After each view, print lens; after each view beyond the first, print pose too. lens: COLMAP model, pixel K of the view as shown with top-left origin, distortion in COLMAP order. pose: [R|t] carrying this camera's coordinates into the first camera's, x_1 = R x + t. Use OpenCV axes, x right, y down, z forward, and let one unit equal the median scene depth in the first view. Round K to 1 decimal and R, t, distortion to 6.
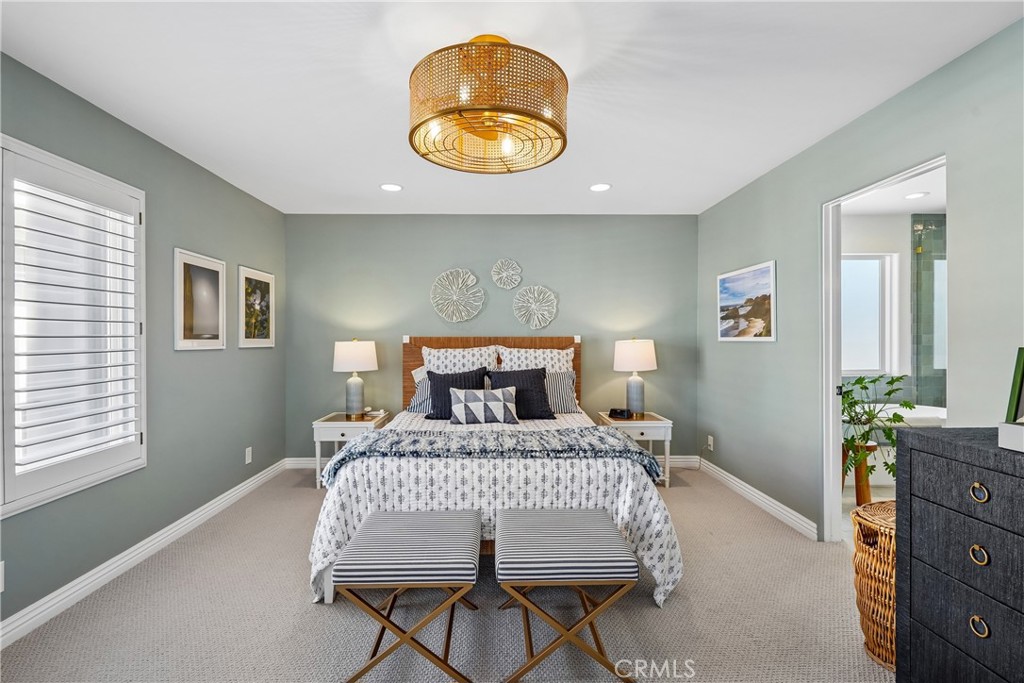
lens RADIAL K [[469.8, 0, 512.0], [0, 469.8, 341.5], [0, 0, 1]] dist [-0.002370, -0.000053]
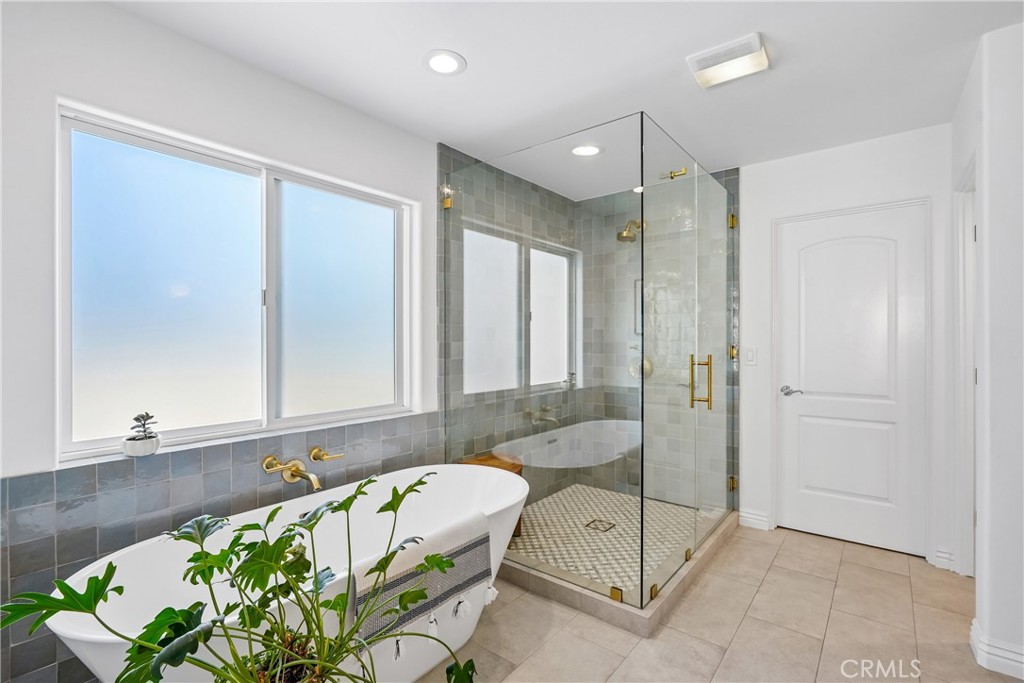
lens RADIAL K [[469.8, 0, 512.0], [0, 469.8, 341.5], [0, 0, 1]] dist [-0.002370, -0.000053]
pose [[0.646268, 0.001861, 0.763108, 0.450358], [0.005246, 0.999963, -0.006881, -0.010964], [-0.763093, 0.008450, 0.646234, 0.534273]]
